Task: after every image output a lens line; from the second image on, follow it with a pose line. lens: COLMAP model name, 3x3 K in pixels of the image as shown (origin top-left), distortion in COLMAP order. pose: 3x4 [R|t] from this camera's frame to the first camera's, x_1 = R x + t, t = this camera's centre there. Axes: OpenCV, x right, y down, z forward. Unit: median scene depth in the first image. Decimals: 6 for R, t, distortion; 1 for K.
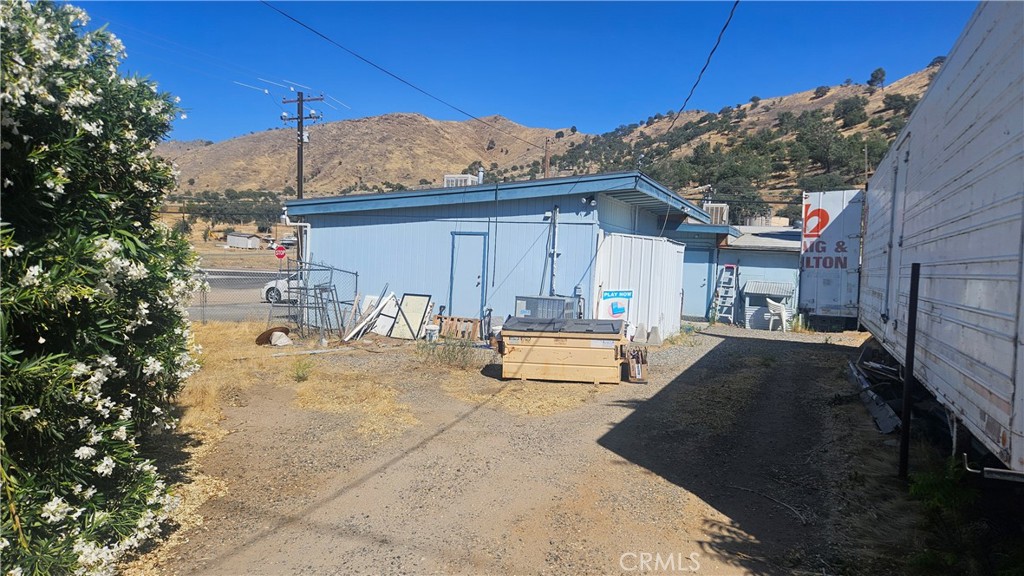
lens RADIAL K [[708.4, 0, 512.4], [0, 708.4, 288.9], [0, 0, 1]] dist [-0.000213, 0.000167]
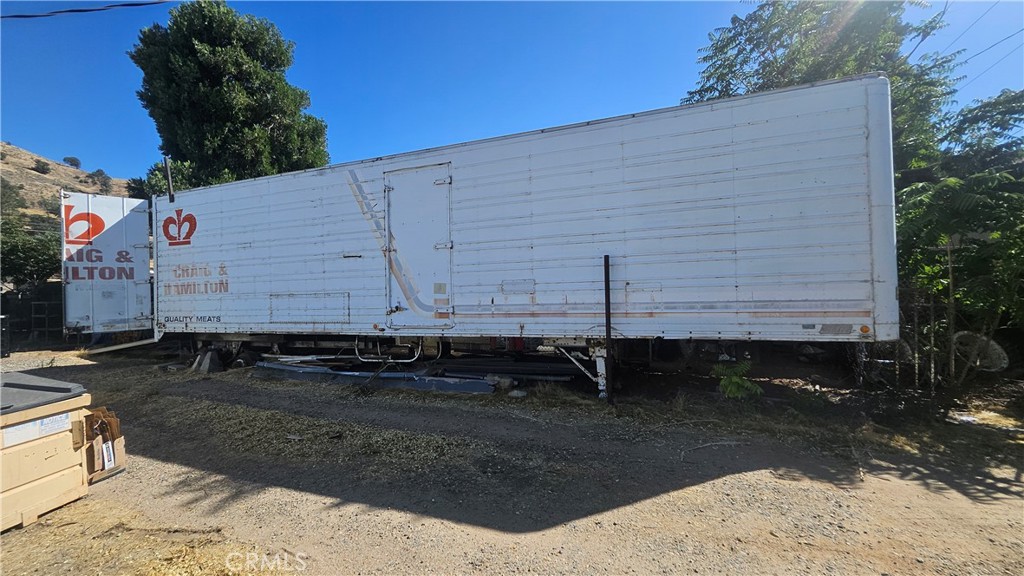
lens RADIAL K [[400.3, 0, 513.1], [0, 400.3, 288.4], [0, 0, 1]] dist [0.001000, 0.000020]
pose [[-0.062744, -0.019482, 0.997840, -0.102194], [0.059300, 0.997970, 0.023213, 0.001084], [-0.996266, 0.060629, -0.061461, 0.512324]]
